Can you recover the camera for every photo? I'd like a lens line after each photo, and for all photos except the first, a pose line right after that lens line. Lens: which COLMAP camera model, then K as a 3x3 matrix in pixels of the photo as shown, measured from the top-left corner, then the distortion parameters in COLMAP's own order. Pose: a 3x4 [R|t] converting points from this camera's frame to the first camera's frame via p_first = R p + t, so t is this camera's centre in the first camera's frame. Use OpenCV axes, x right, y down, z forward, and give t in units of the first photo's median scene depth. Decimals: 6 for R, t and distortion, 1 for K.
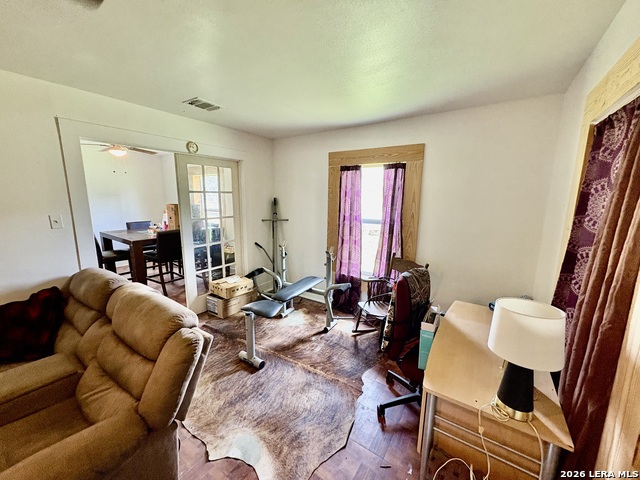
lens RADIAL K [[253.4, 0, 318.0], [0, 253.4, 244.9], [0, 0, 1]] dist [0.000334, -0.000070]
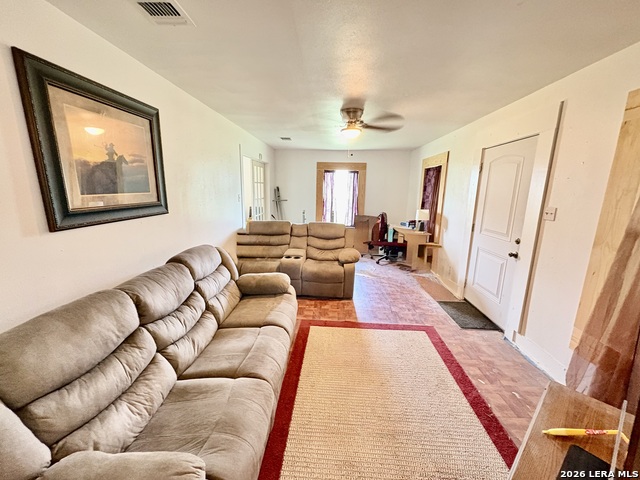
lens RADIAL K [[253.4, 0, 321.4], [0, 253.4, 239.3], [0, 0, 1]] dist [0.000334, -0.000070]
pose [[0.853046, -0.099275, 0.512305, -2.354670], [0.089331, 0.995027, 0.044070, 0.295559], [-0.514132, 0.008171, 0.857672, -1.496803]]
